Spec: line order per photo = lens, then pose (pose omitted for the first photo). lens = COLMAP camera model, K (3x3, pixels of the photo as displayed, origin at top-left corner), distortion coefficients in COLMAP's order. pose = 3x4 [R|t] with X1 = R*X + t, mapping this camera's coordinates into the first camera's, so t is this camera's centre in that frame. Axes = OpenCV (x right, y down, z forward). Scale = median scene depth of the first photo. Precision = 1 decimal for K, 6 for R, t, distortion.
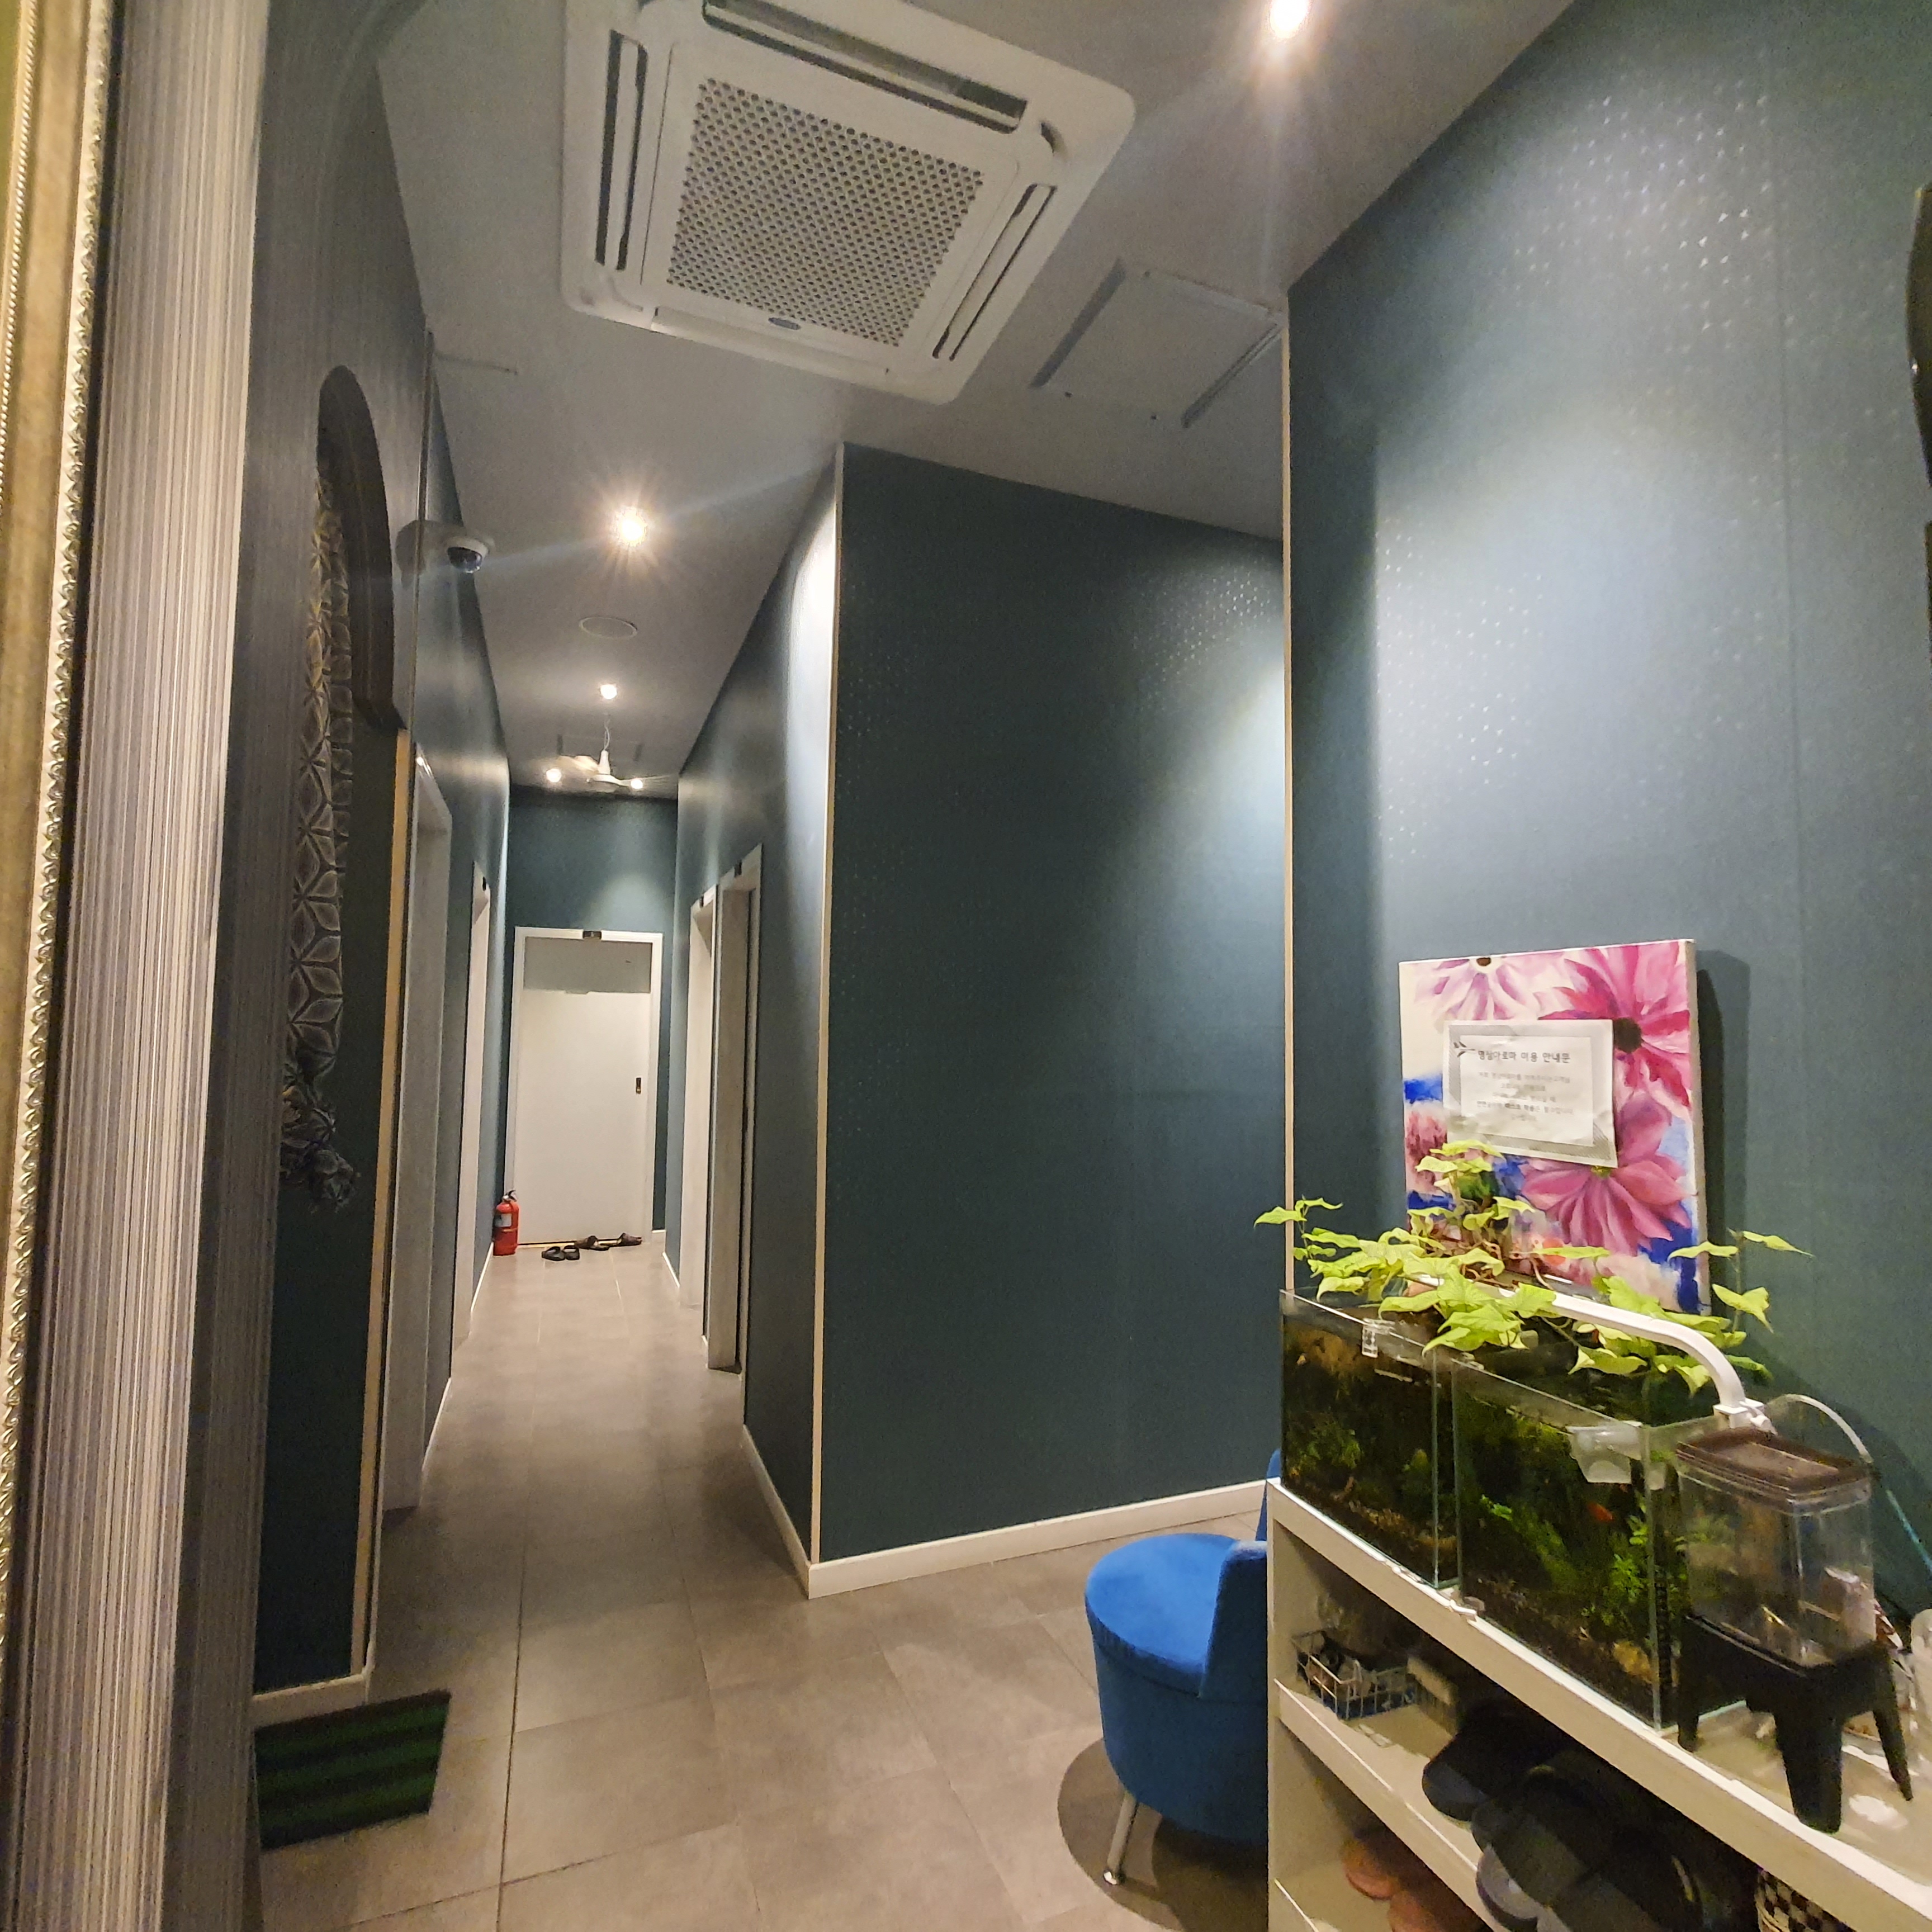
lens RADIAL K [[1006.6, 0, 963.3], [0, 1006.6, 966.4], [0, 0, 1]] dist [-0.003176, 0.000173]
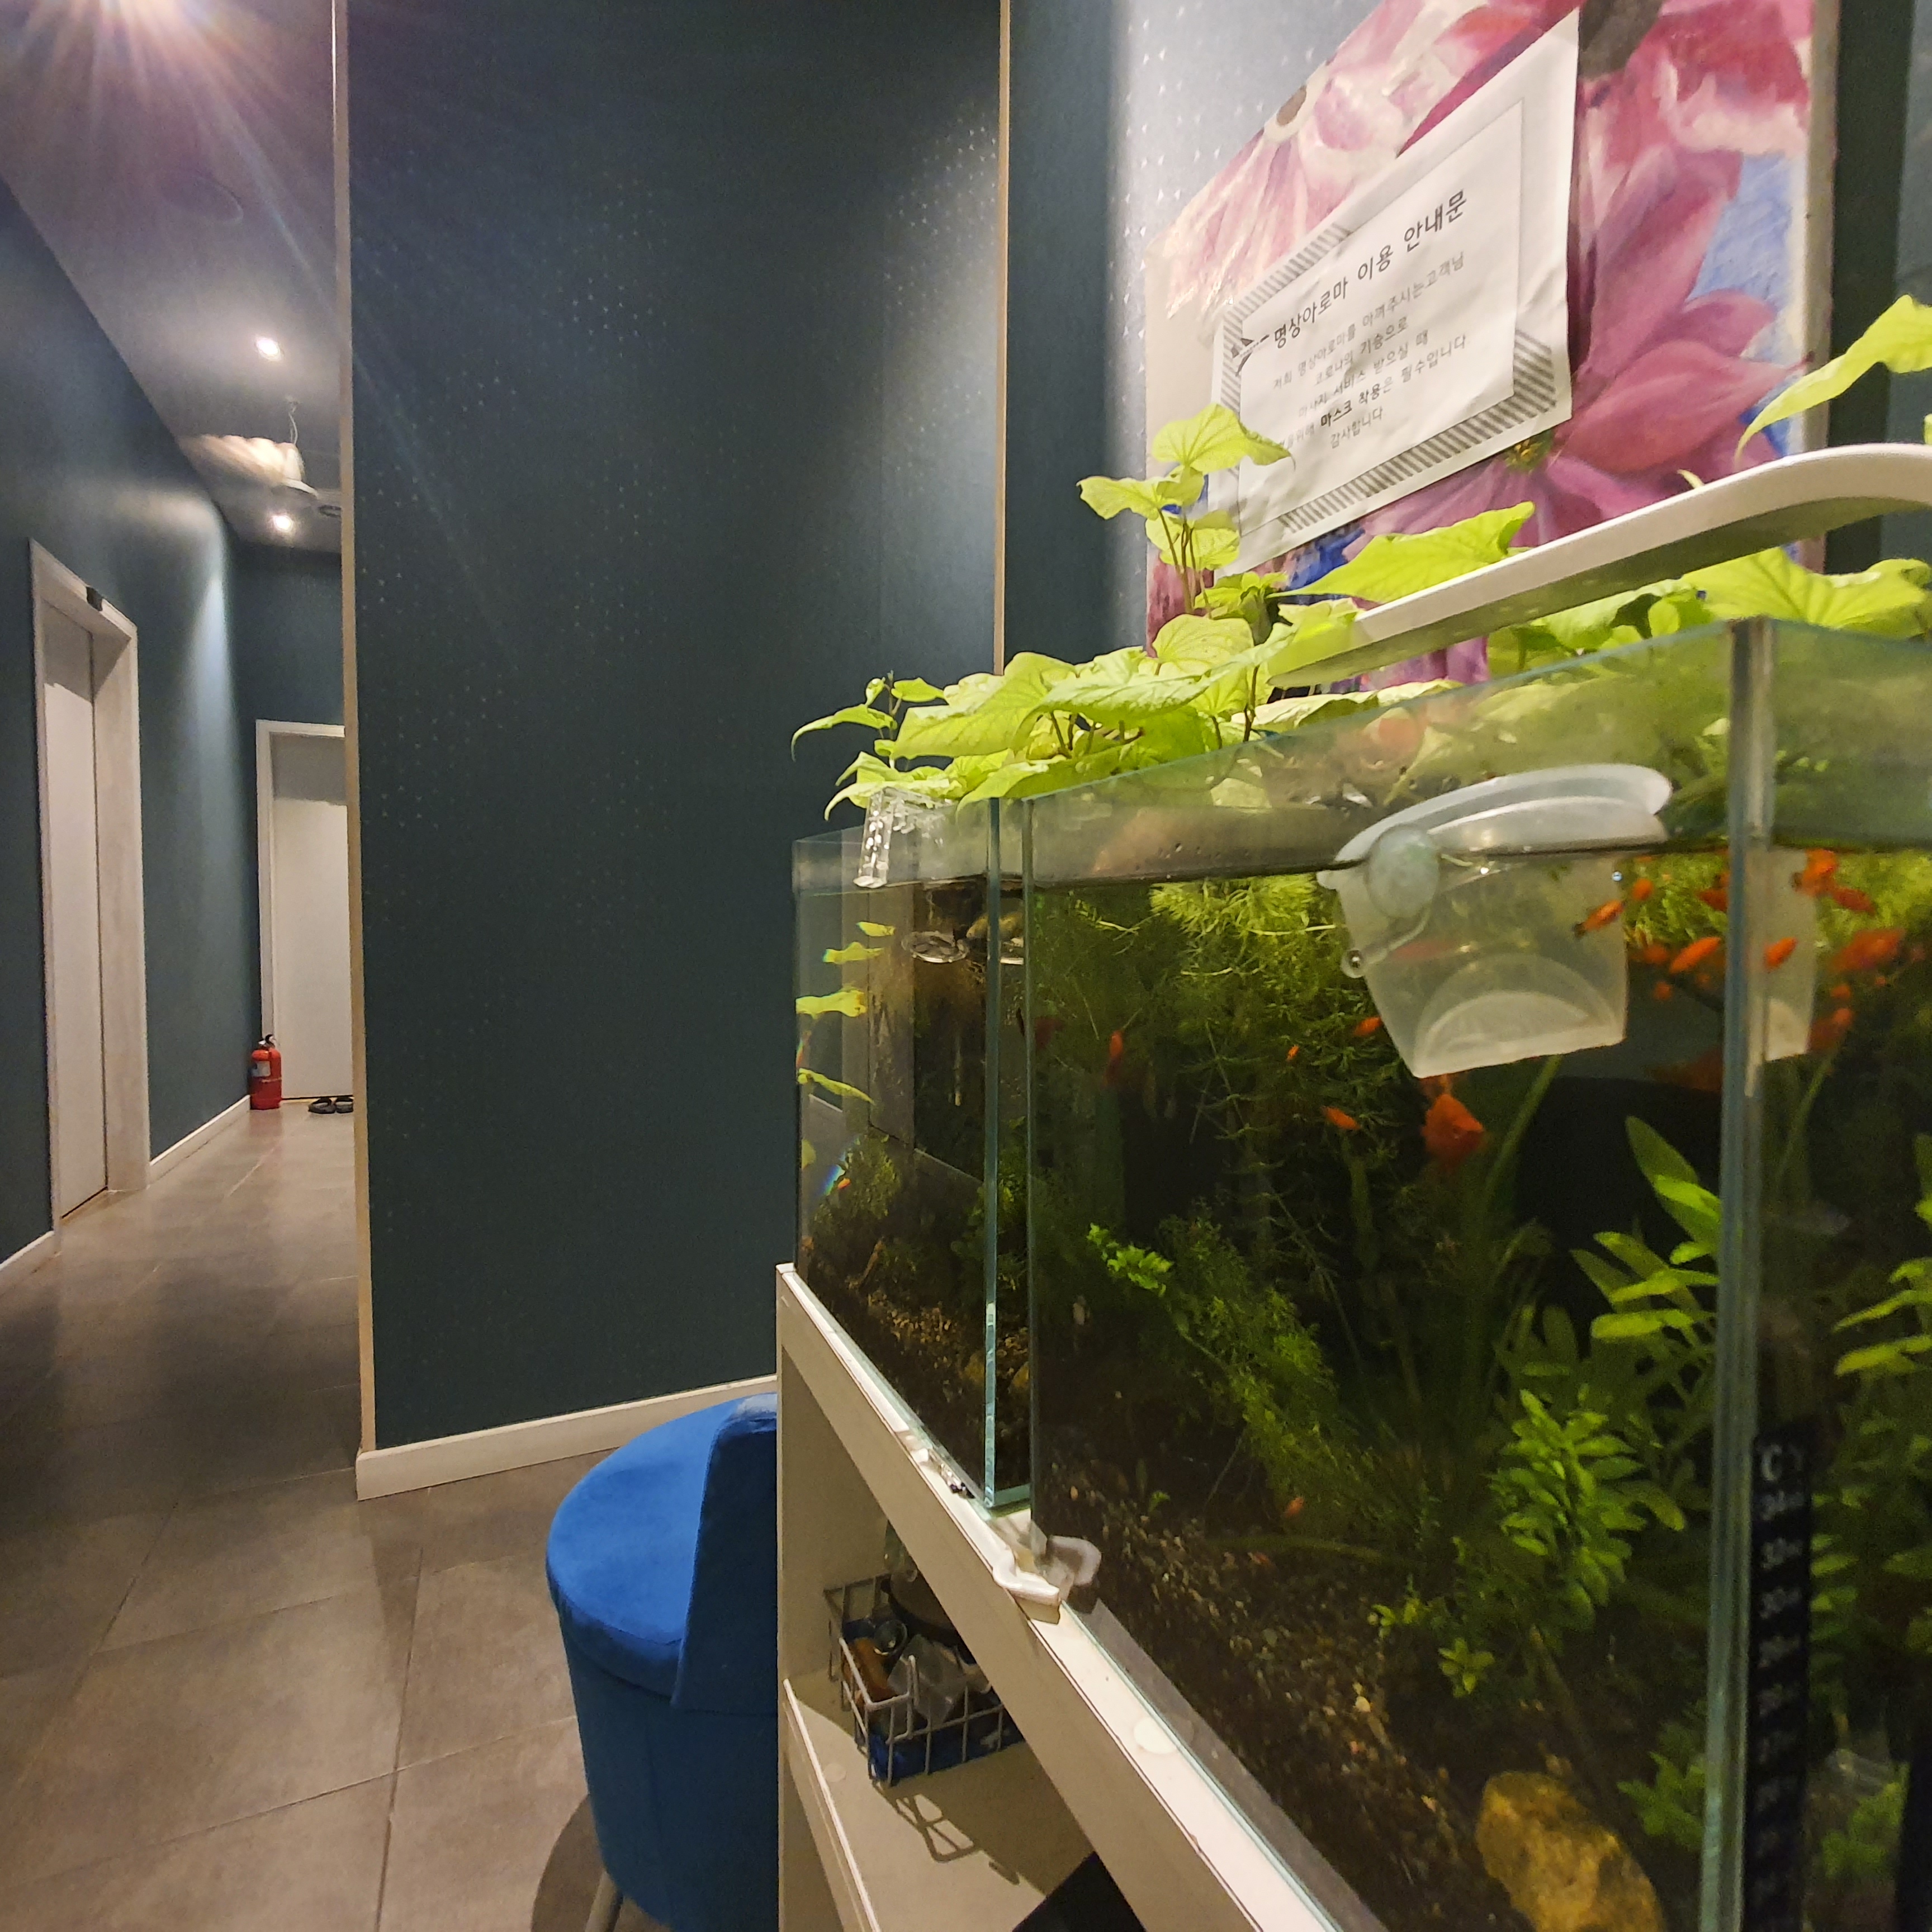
lens RADIAL K [[1006.6, 0, 968.7], [0, 1006.6, 967.4], [0, 0, 1]] dist [-0.003176, 0.000173]
pose [[0.998138, -0.010766, 0.060030, 0.381140], [0.004264, 0.994207, 0.107399, 0.345068], [-0.060839, -0.106943, 0.992402, 0.588559]]
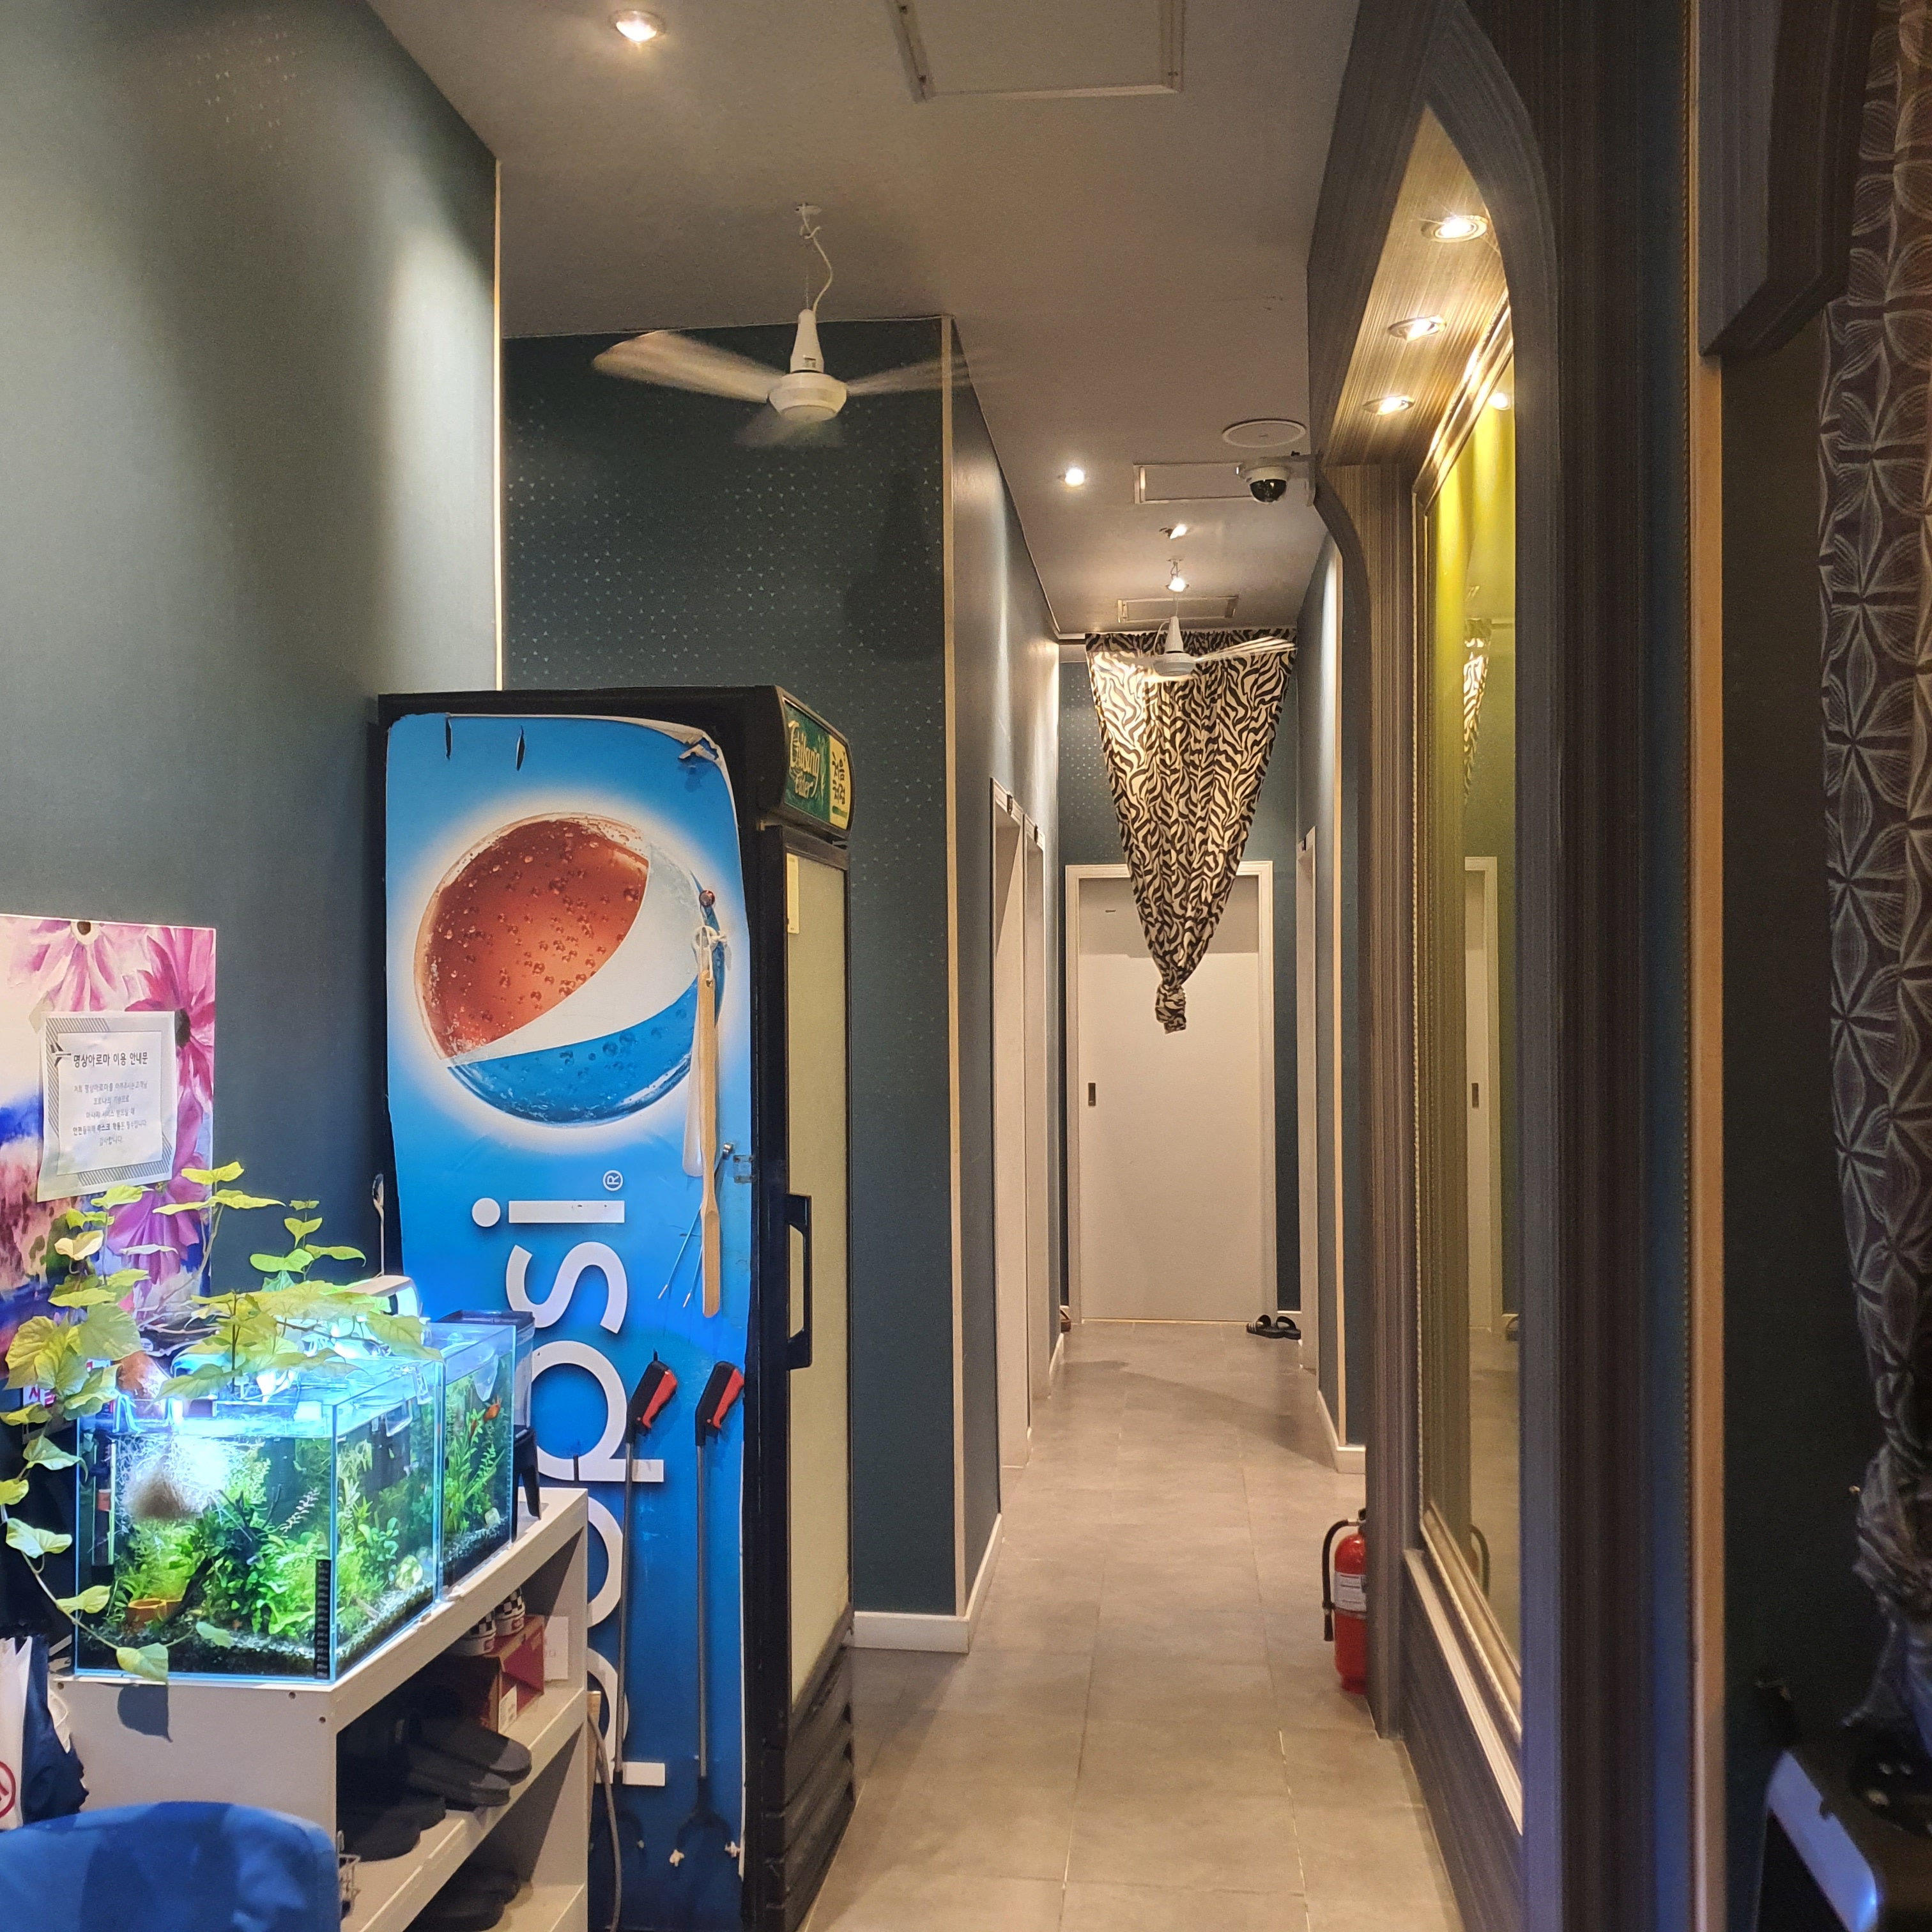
lens RADIAL K [[1944.3, 0, 966.3], [0, 1944.3, 969.3], [0, 0, 1]] dist [-0.002695, 0.000000]
pose [[-0.885527, 0.009474, 0.464492, -0.718694], [-0.026840, 0.997079, -0.071505, 0.114338], [-0.463812, -0.075786, -0.882686, 2.083651]]
